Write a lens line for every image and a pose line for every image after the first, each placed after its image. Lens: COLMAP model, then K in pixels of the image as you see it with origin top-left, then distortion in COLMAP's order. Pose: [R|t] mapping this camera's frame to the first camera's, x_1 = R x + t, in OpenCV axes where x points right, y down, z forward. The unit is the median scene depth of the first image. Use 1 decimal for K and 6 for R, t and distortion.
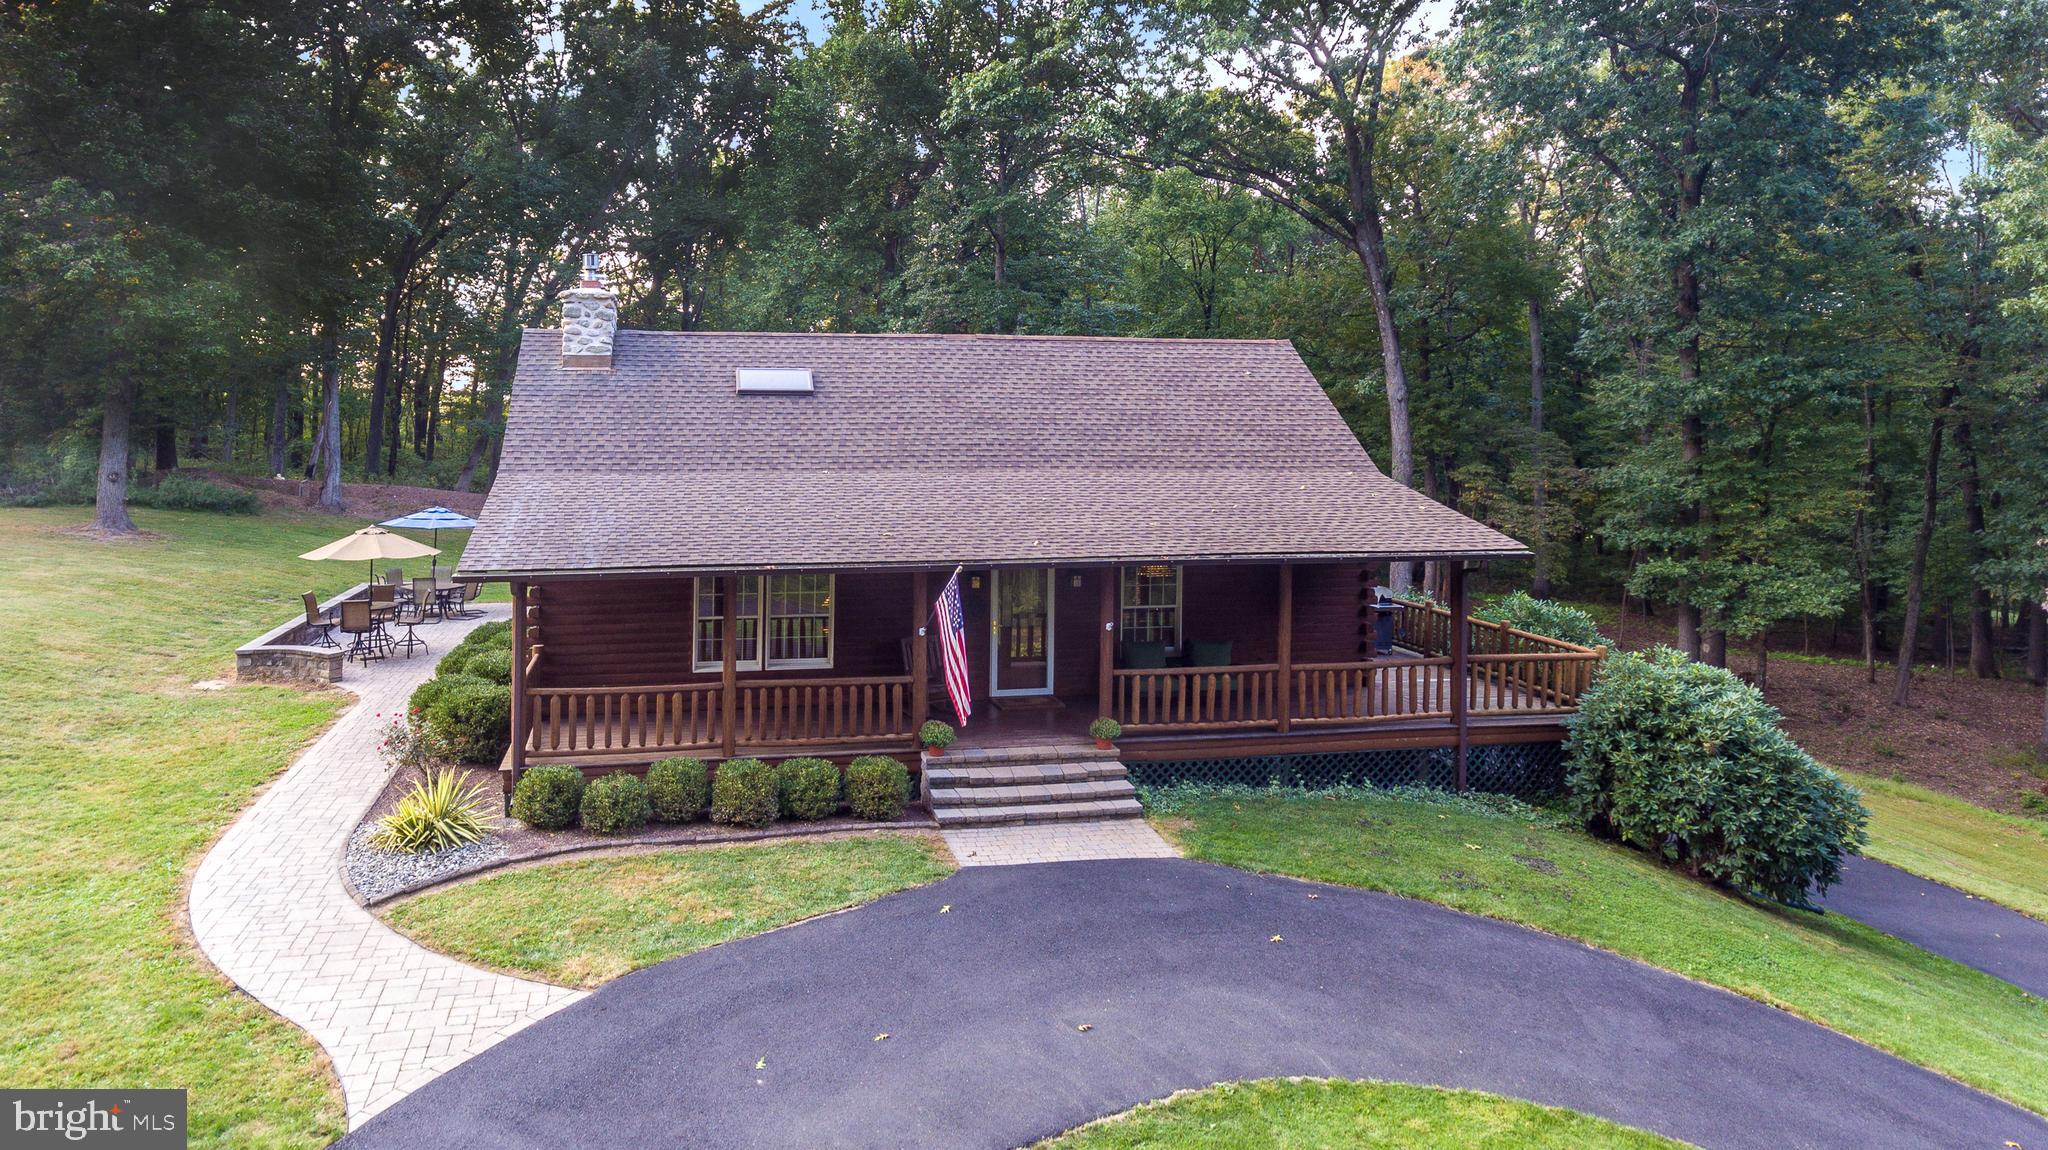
lens RADIAL K [[1262.3, 0, 918.9], [0, 1262.3, 402.4], [0, 0, 1]] dist [0.002475, -0.004357]
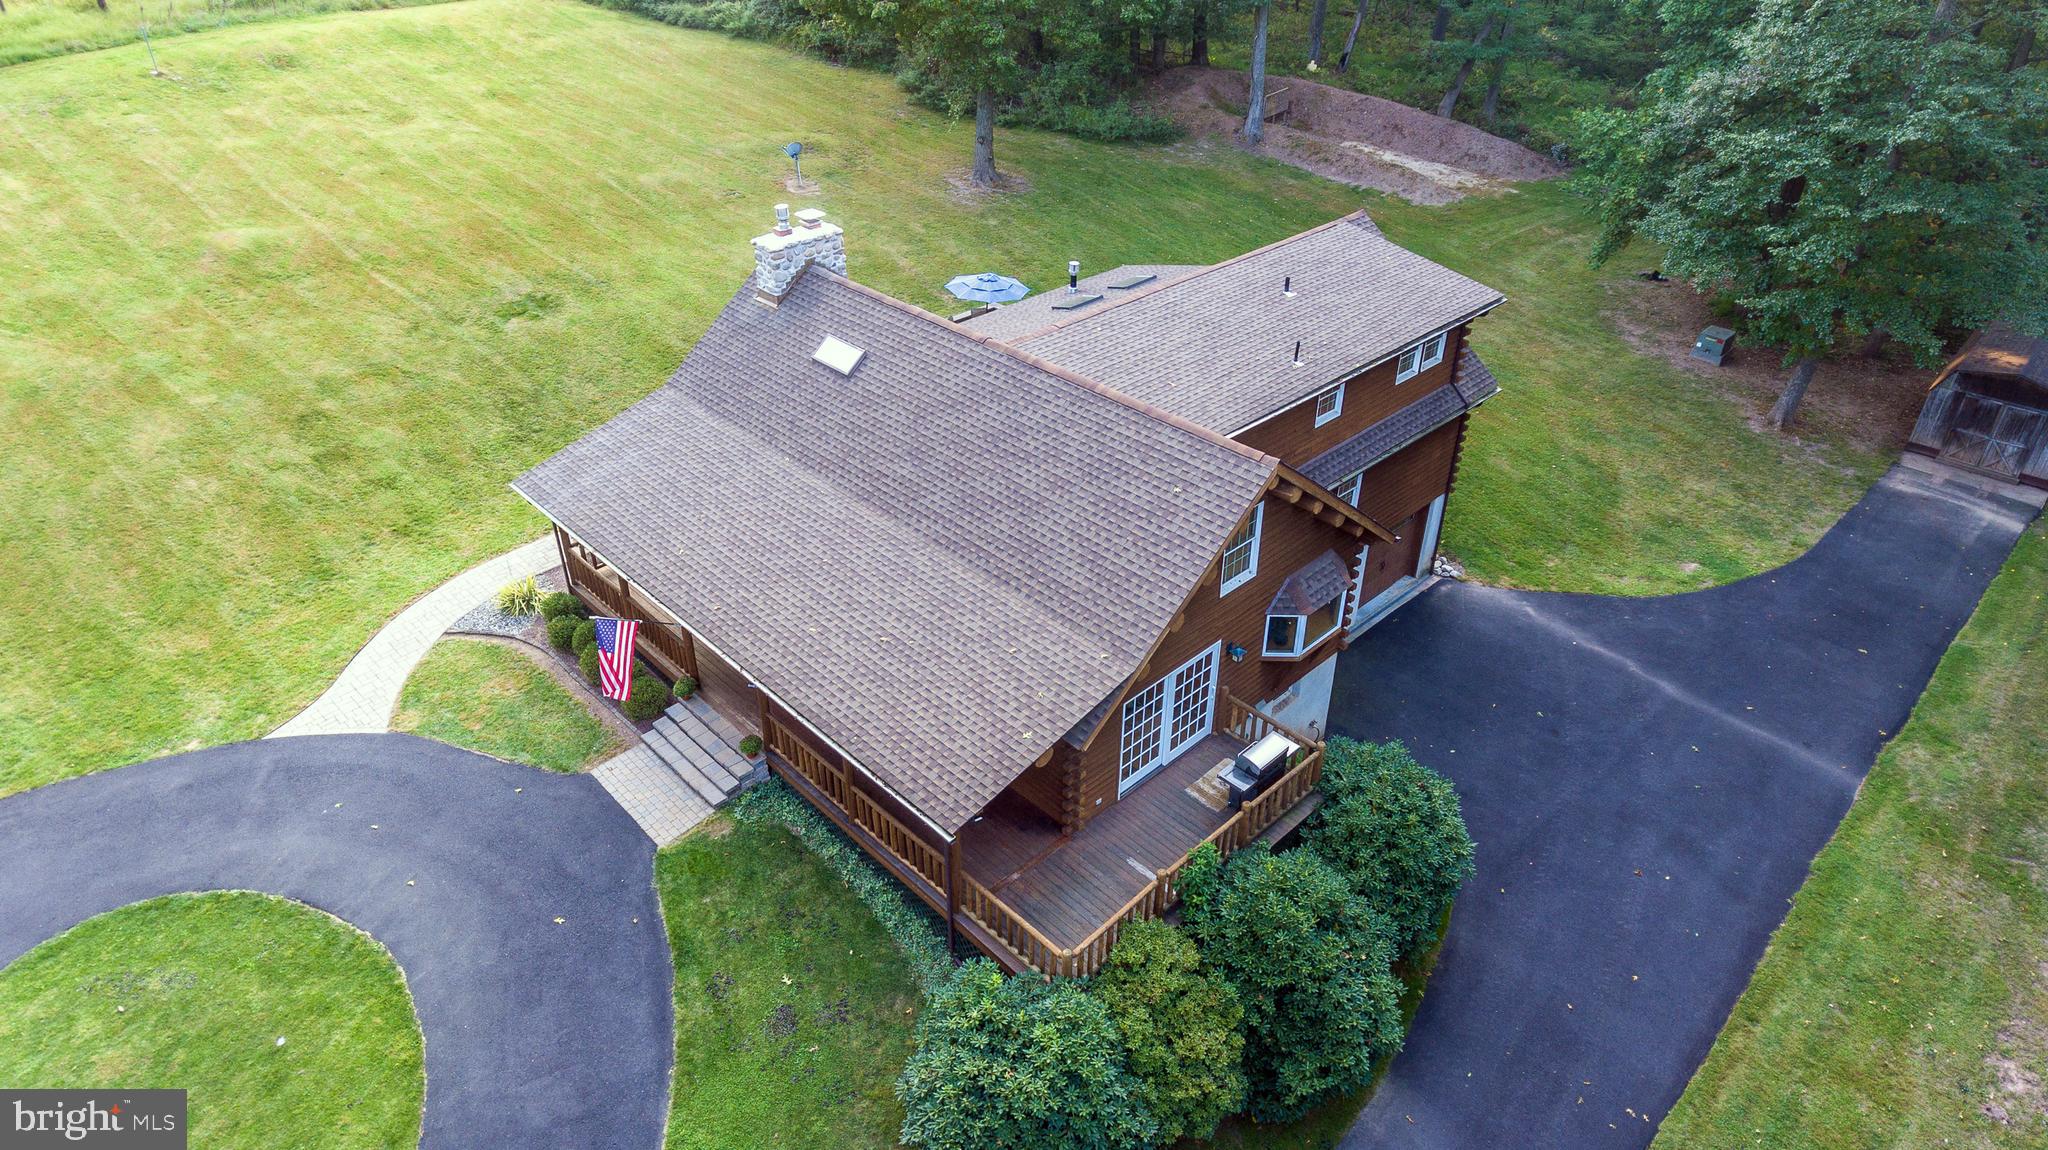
lens RADIAL K [[1262.3, 0, 1022.3], [0, 1262.3, 580.6], [0, 0, 1]] dist [0.002475, -0.004357]
pose [[0.541071, 0.460033, -0.703997, 1.164828], [0.014952, 0.831724, 0.554989, -0.632108], [0.840844, -0.310814, 0.443143, 0.682822]]
